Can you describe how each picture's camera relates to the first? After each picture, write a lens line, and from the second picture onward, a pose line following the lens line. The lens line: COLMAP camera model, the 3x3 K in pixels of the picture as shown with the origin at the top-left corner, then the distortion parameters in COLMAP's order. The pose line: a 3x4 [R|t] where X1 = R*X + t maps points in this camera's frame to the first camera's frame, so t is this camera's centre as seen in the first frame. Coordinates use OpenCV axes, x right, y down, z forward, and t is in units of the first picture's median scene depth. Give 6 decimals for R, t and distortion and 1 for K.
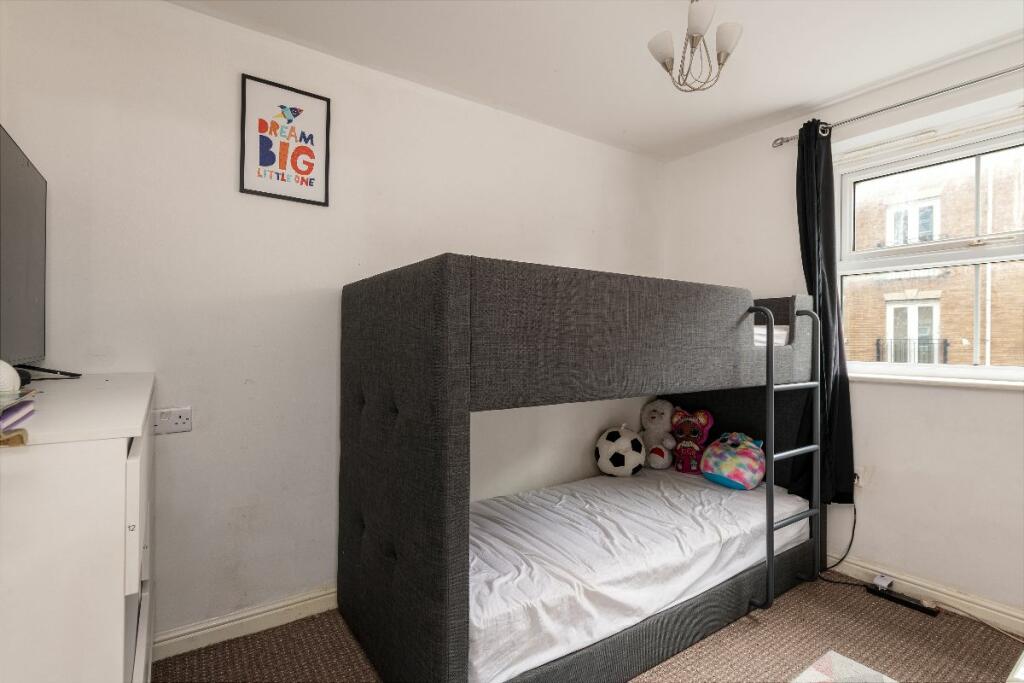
lens RADIAL K [[490.5, 0, 512.0], [0, 490.5, 341.5], [0, 0, 1]] dist [0.020799, -0.012521]
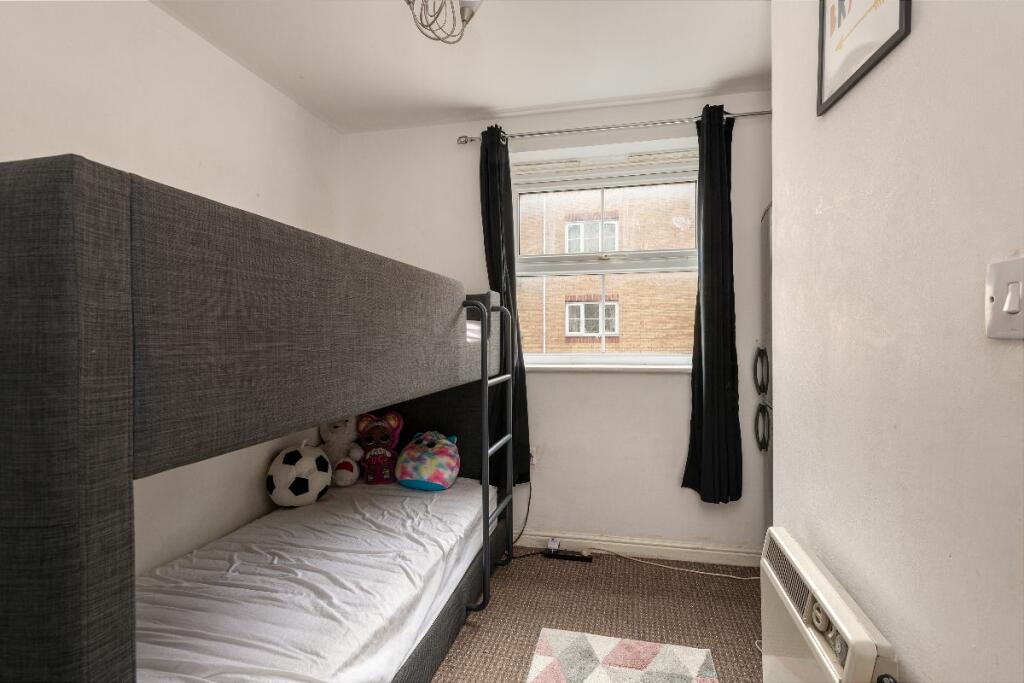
lens RADIAL K [[490.5, 0, 512.0], [0, 490.5, 341.5], [0, 0, 1]] dist [0.020799, -0.012521]
pose [[0.738701, -0.017154, 0.673815, -0.080900], [0.012108, 0.999853, 0.012180, -0.001642], [-0.673925, -0.000839, 0.738799, 0.206851]]
